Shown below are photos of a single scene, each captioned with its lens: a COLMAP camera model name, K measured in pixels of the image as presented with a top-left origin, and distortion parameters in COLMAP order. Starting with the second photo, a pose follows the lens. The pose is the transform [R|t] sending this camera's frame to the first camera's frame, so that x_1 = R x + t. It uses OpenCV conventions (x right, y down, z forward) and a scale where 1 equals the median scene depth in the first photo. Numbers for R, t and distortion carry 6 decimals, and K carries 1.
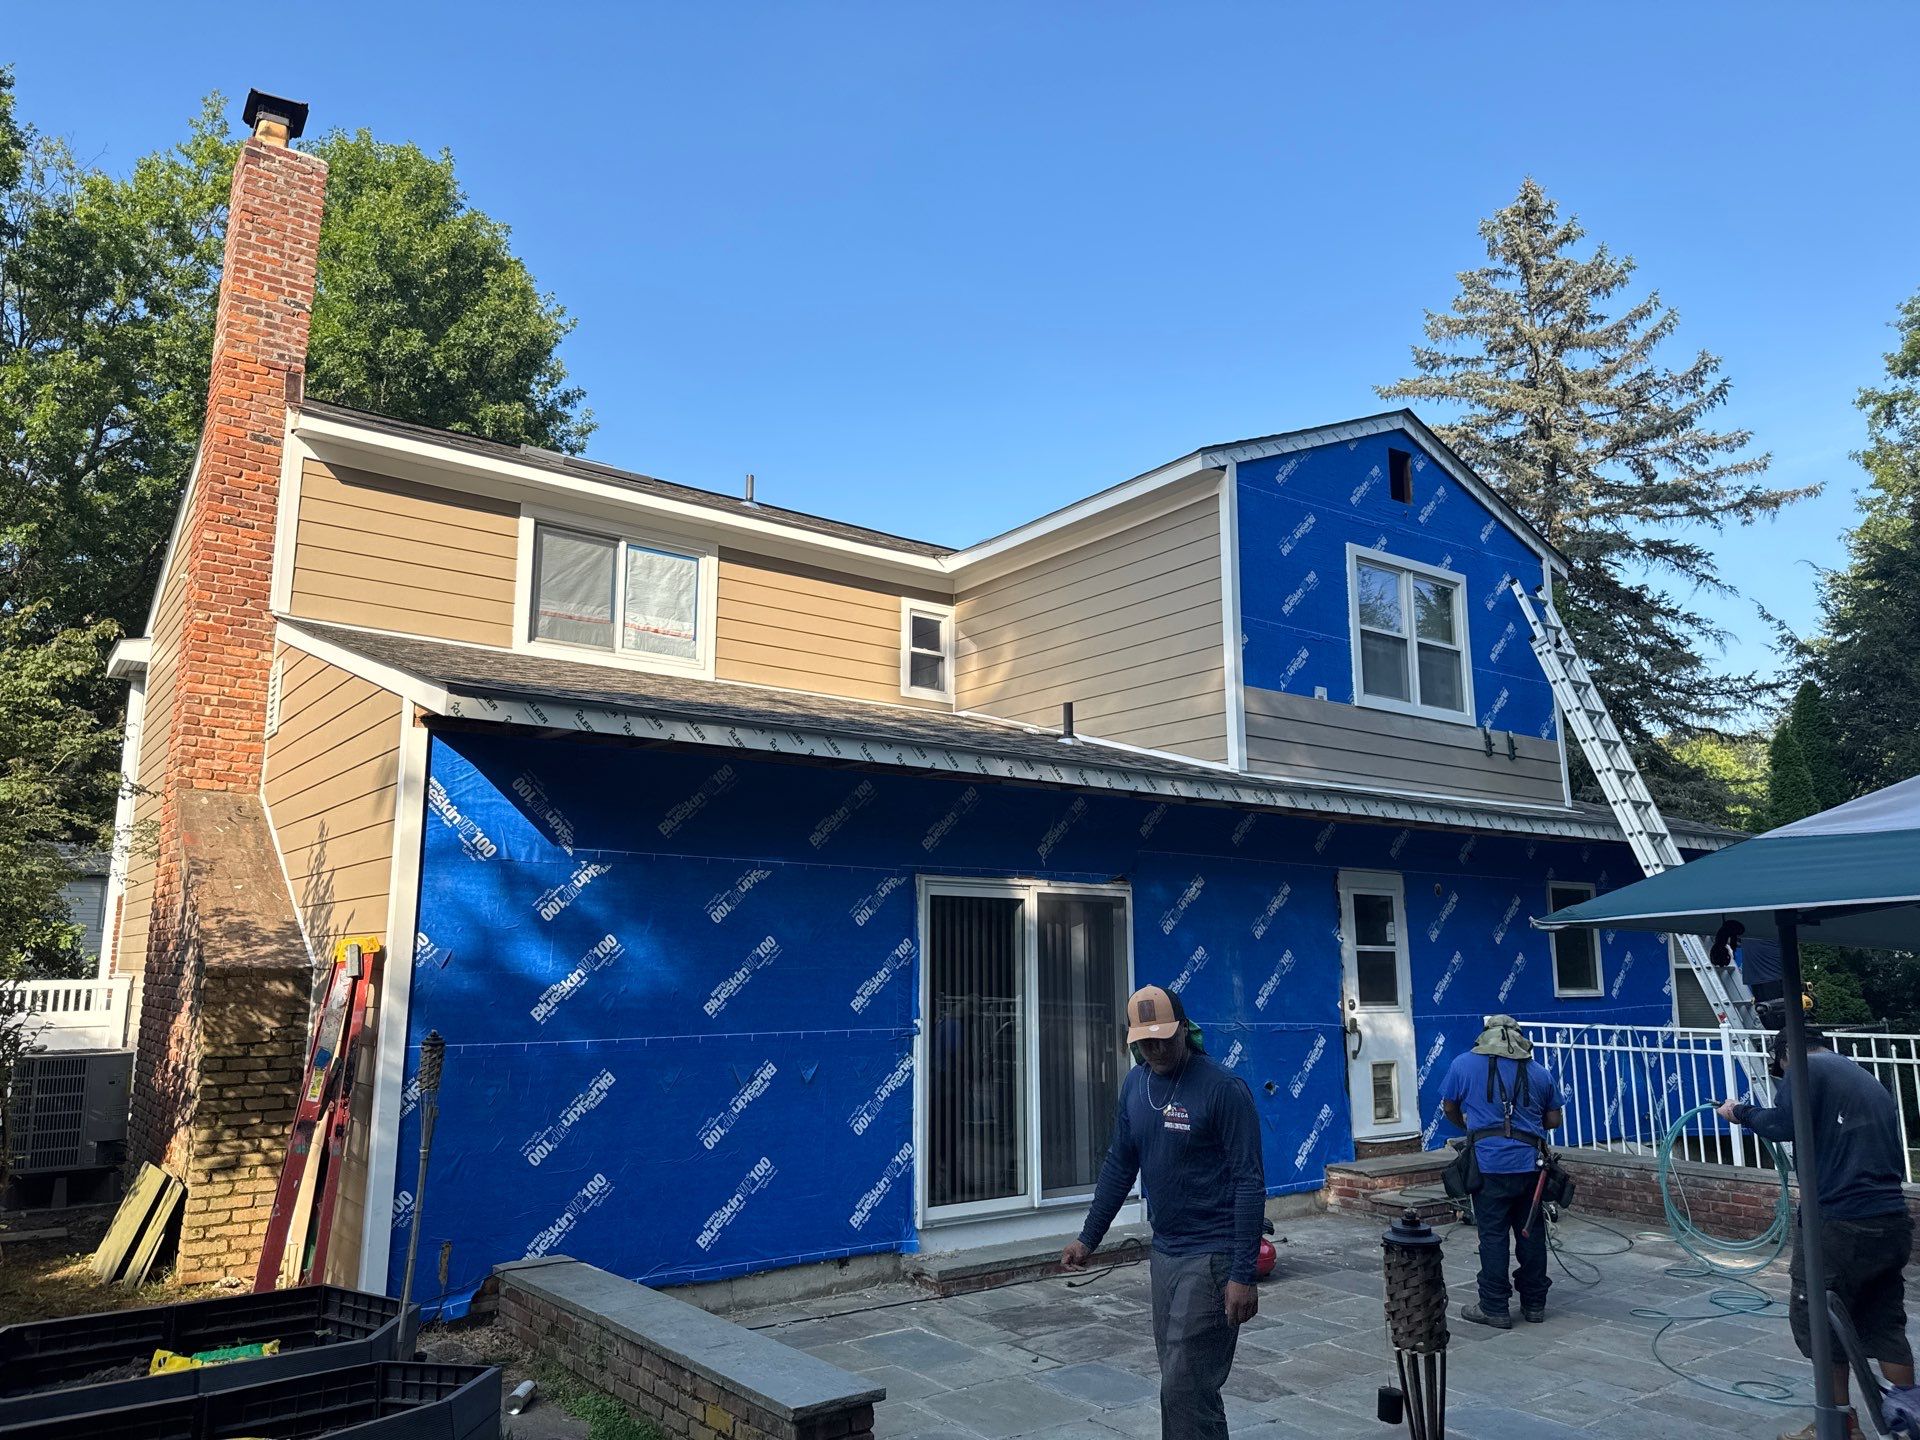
lens RADIAL K [[1303.7, 0, 973.1], [0, 1303.7, 723.4], [0, 0, 1]] dist [0.138876, -0.236707]
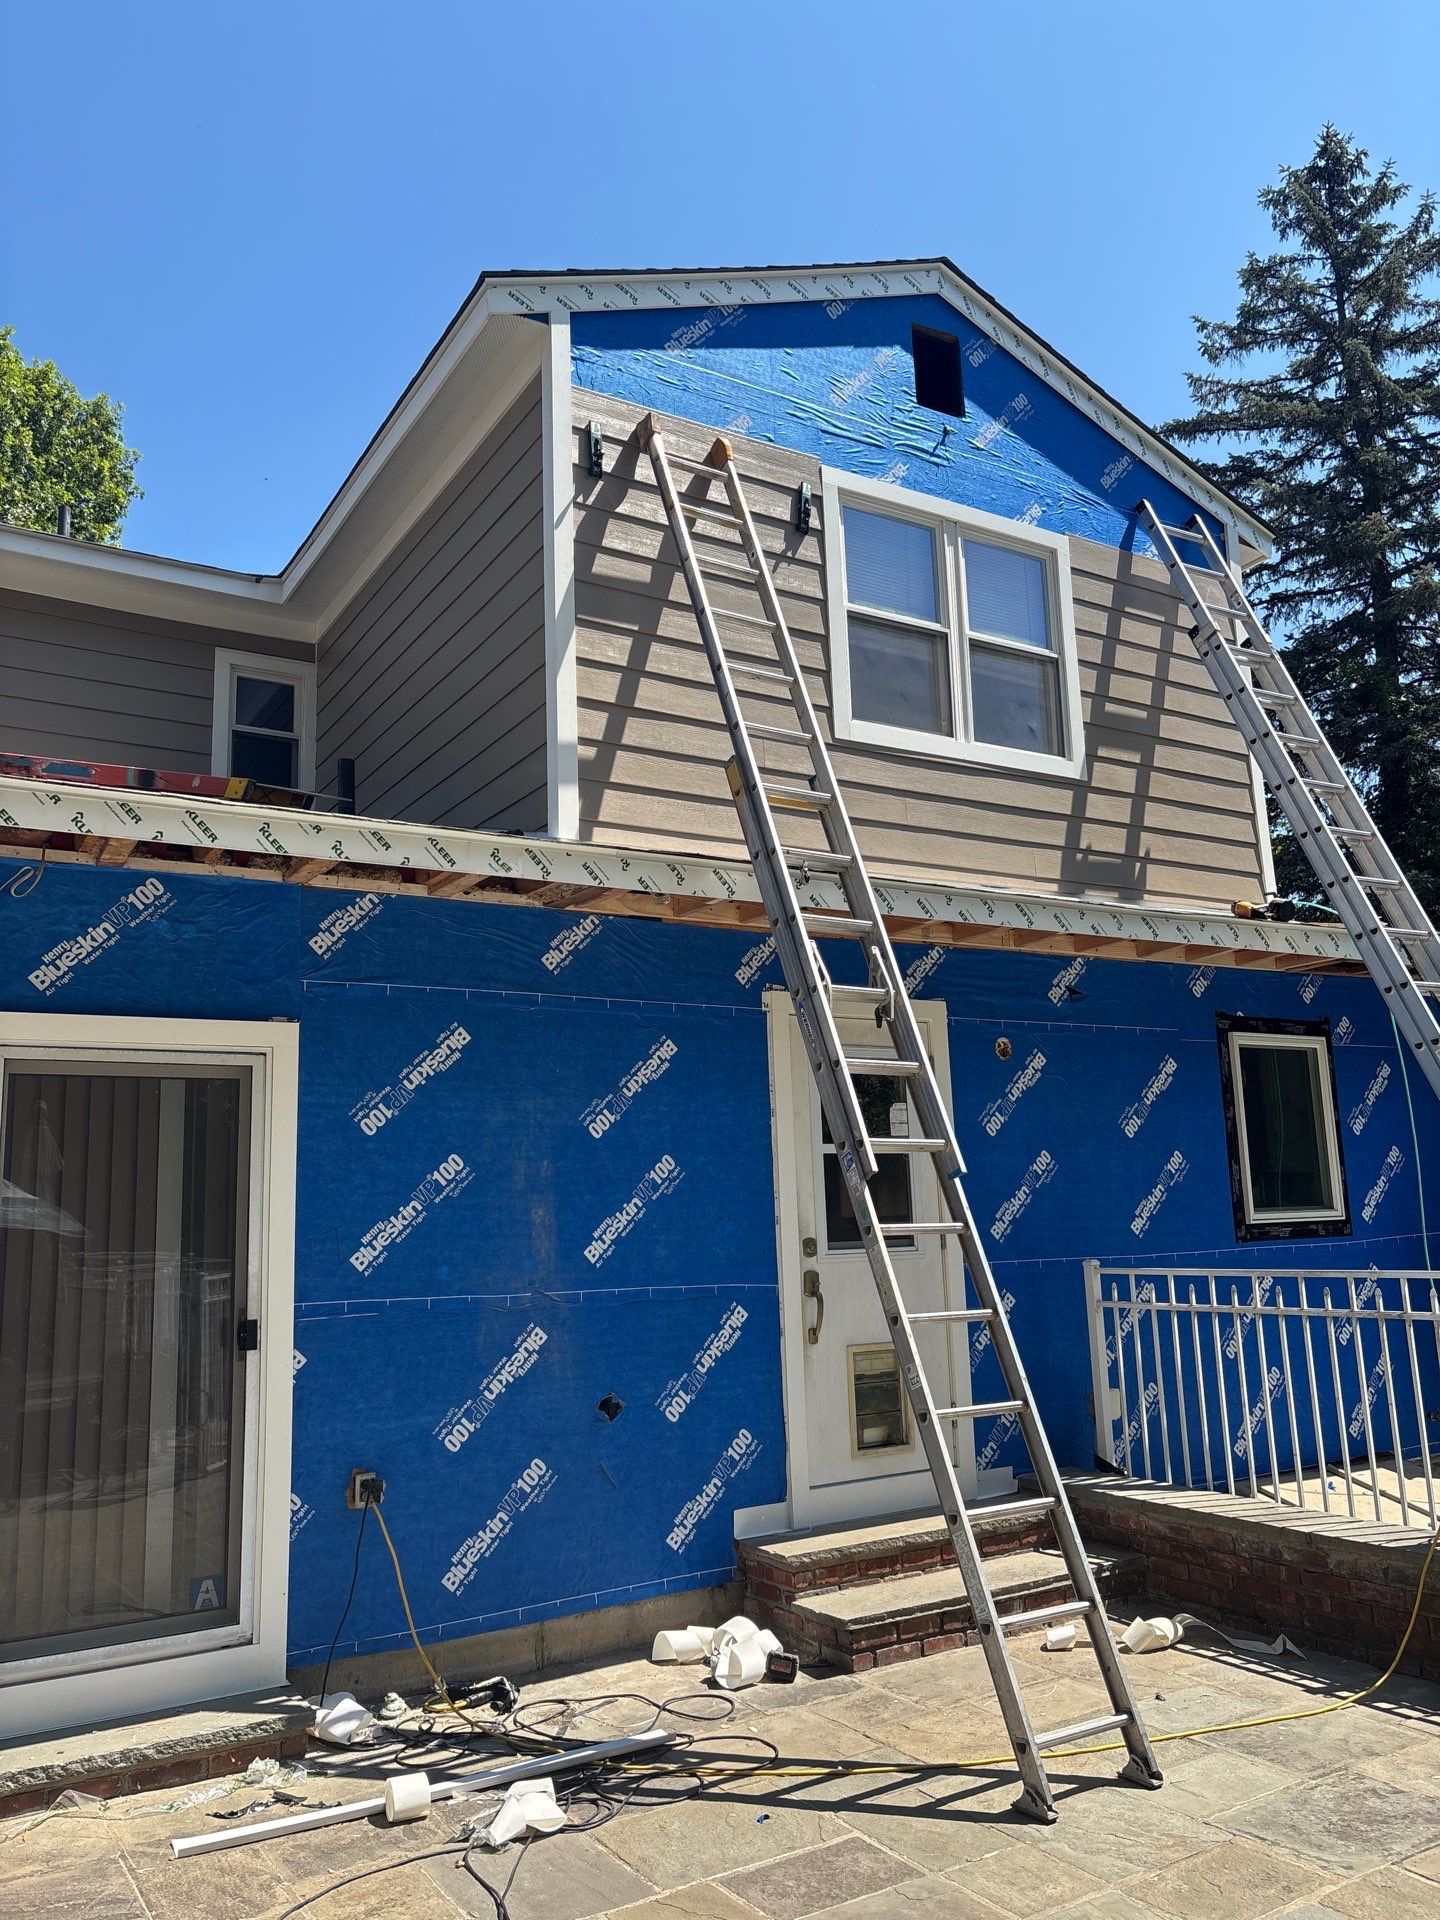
lens RADIAL K [[1451.2, 0, 720.0], [0, 1451.2, 960.0], [0, 0, 1]] dist [0.050111, -0.060361]
pose [[0.995076, -0.051164, -0.084884, 0.291994], [0.051317, 0.998682, -0.000382, 0.083282], [0.084792, -0.003976, 0.996391, 0.358359]]
